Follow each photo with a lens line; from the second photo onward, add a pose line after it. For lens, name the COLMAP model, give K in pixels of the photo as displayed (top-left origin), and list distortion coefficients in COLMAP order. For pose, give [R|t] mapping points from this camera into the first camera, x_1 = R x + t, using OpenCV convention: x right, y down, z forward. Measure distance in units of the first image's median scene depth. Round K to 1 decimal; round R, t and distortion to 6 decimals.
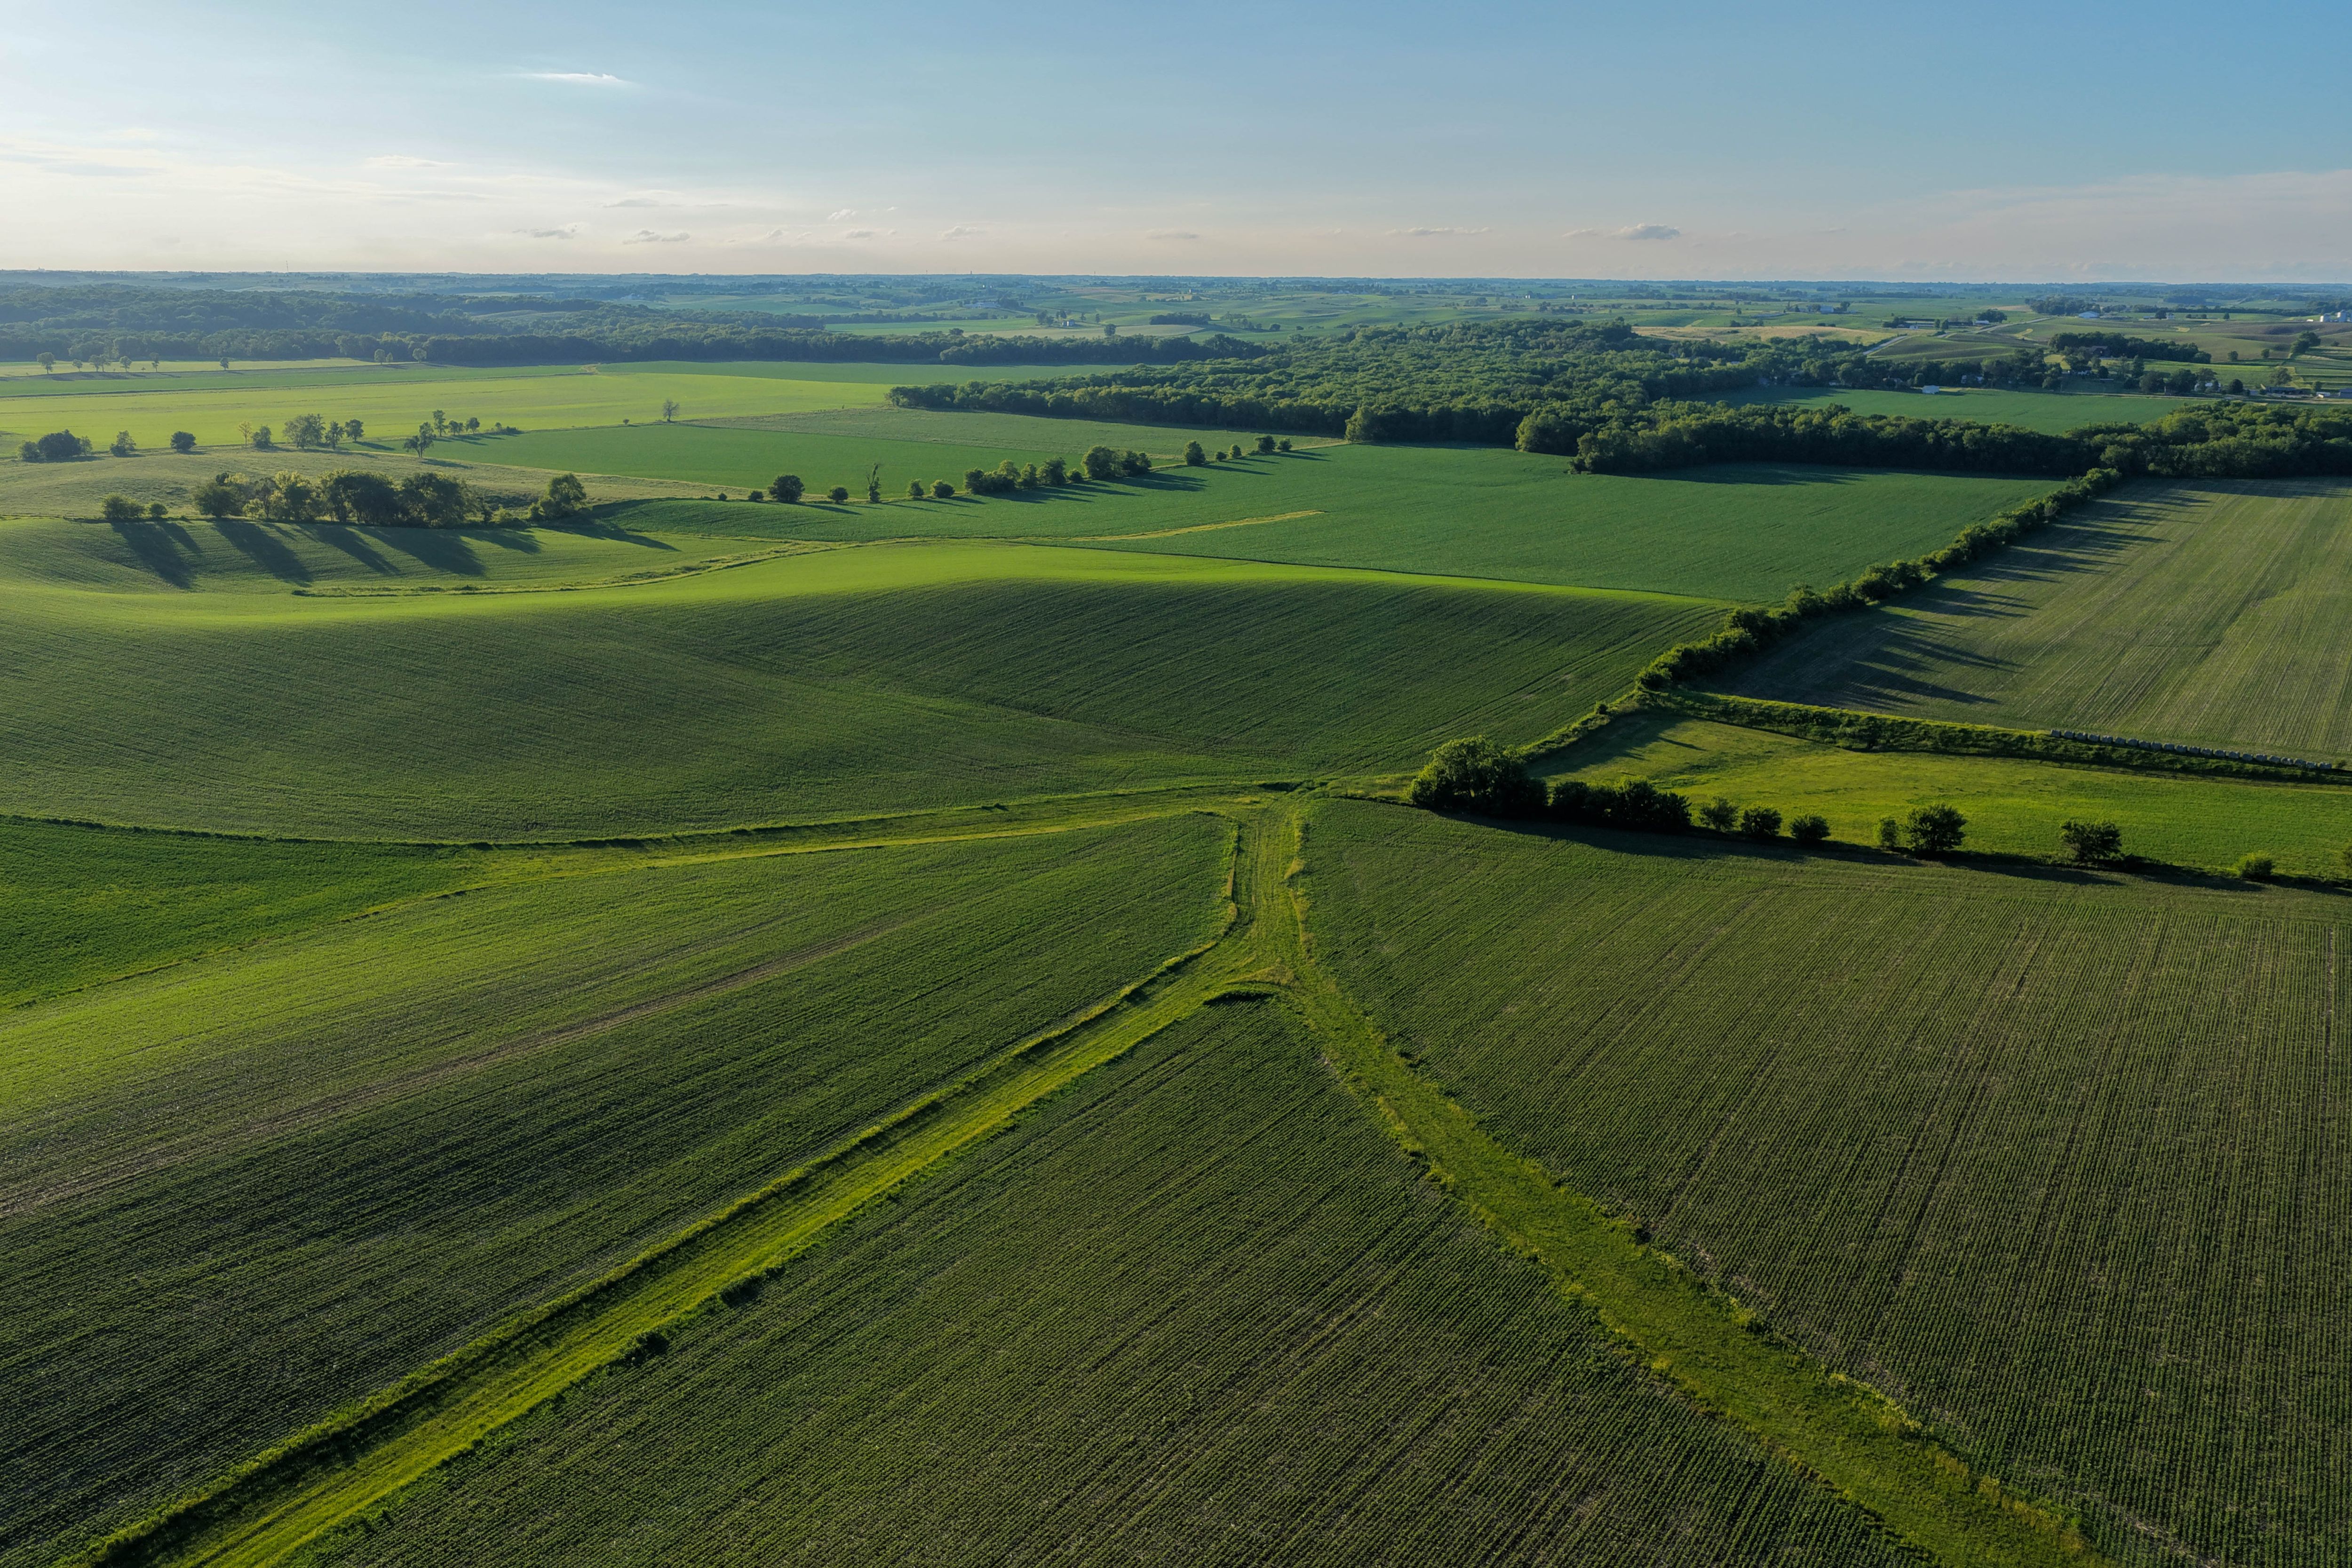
lens RADIAL K [[1961.1, 0, 1184.0], [0, 1961.1, 780.0], [0, 0, 1]] dist [-0.019380, 0.046092]
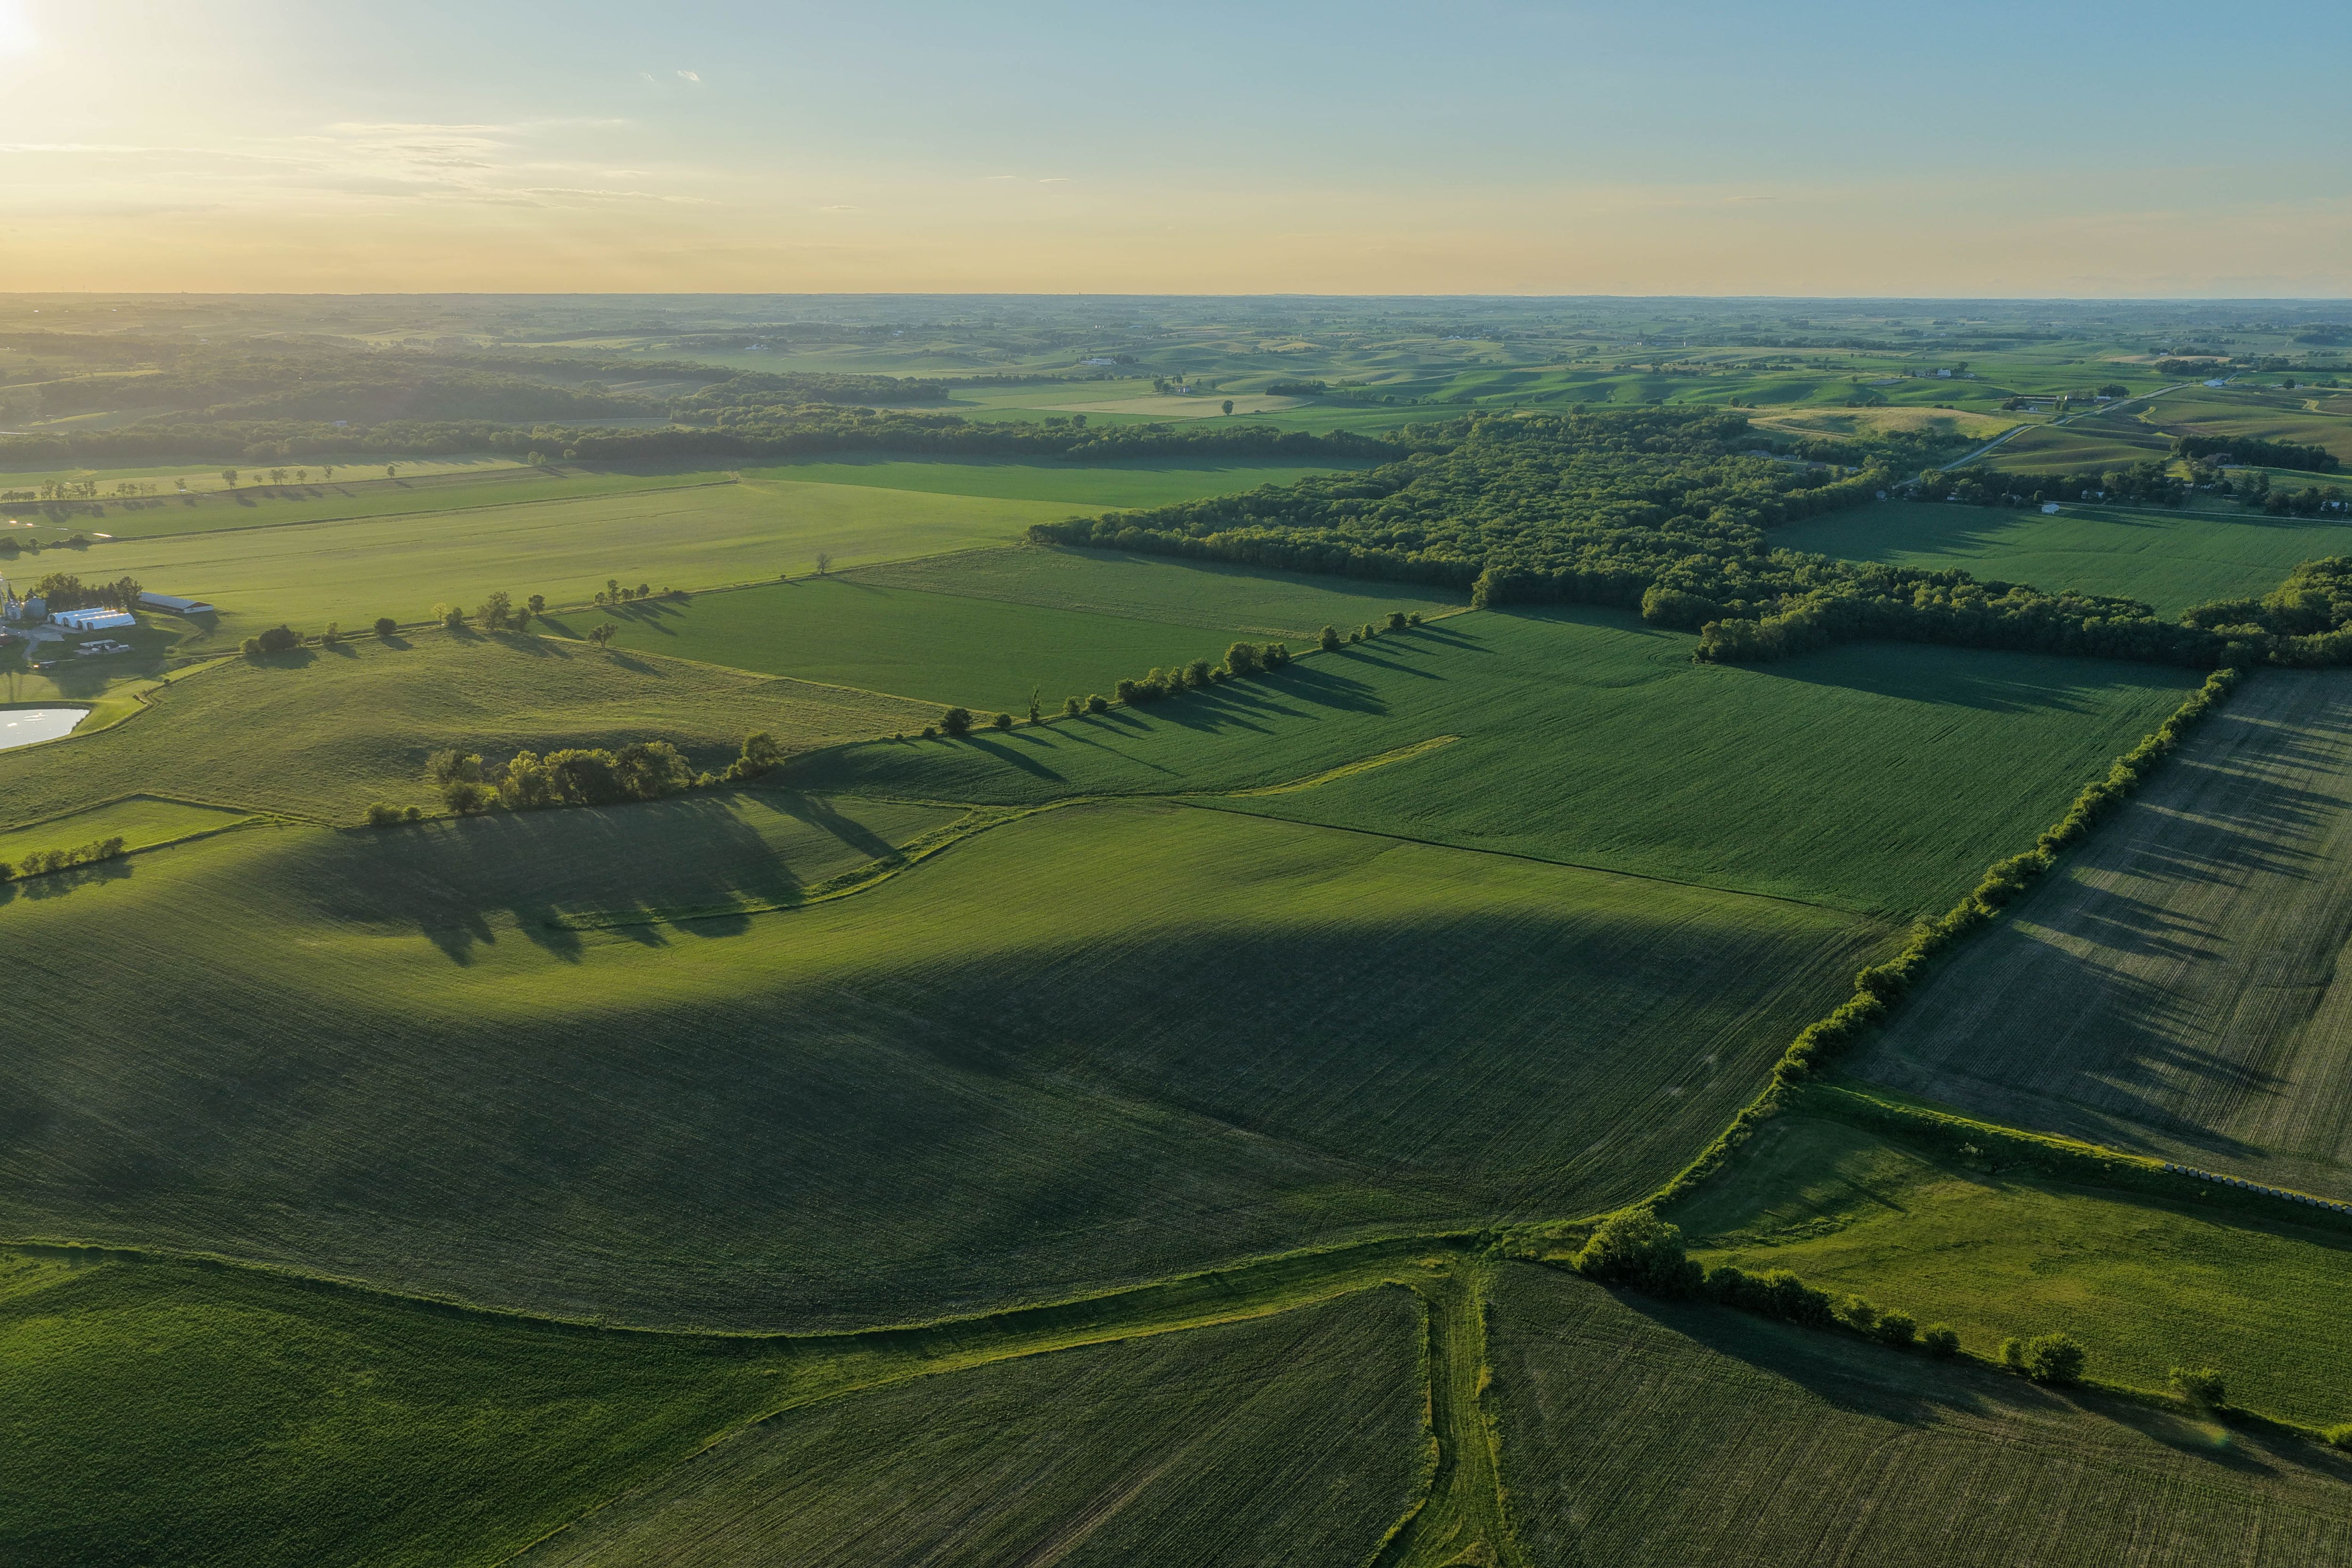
lens RADIAL K [[1956.3, 0, 1184.4], [0, 1956.3, 780.1], [0, 0, 1]] dist [-0.015378, 0.041279]
pose [[0.998644, 0.009707, -0.051139, -0.042273], [-0.009984, 0.999937, -0.005157, -0.198944], [0.051086, 0.005661, 0.998678, -0.101131]]
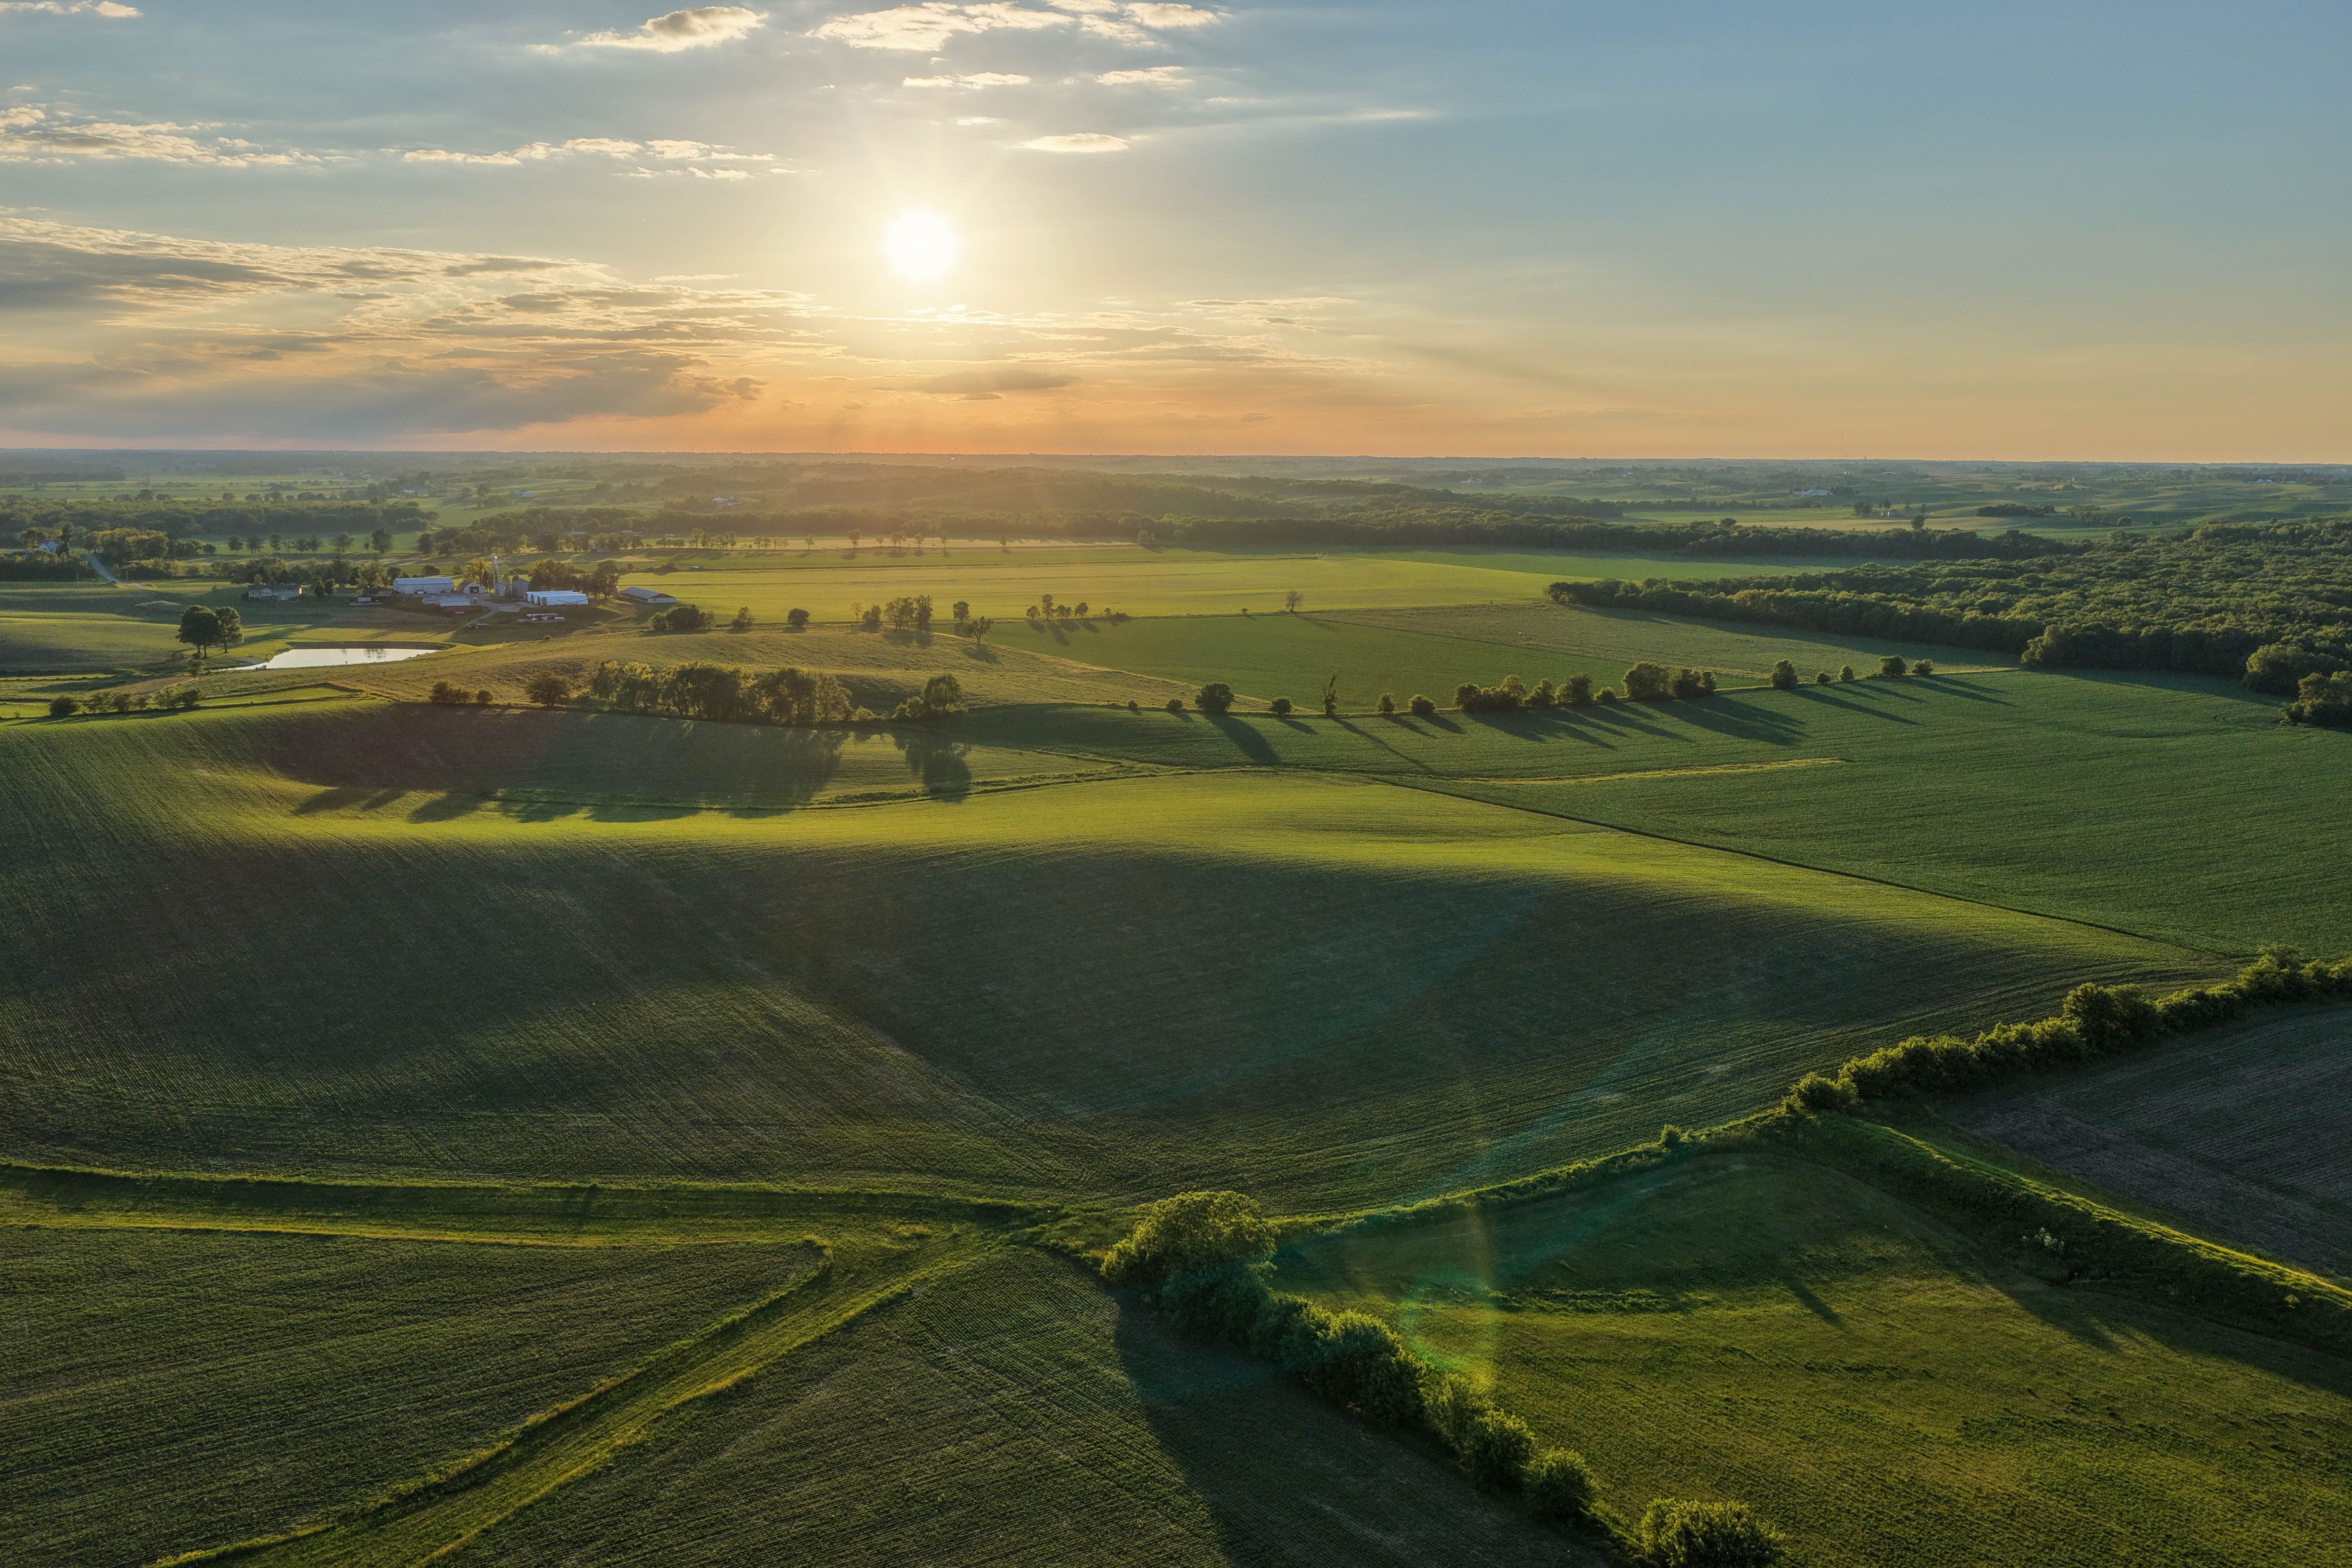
lens RADIAL K [[1956.3, 0, 1184.4], [0, 1956.3, 780.1], [0, 0, 1]] dist [-0.015378, 0.041279]
pose [[0.903914, 0.071720, -0.421658, 0.306987], [-0.109026, 0.991911, -0.065006, -0.087639], [0.413585, 0.104732, 0.904422, 0.299094]]
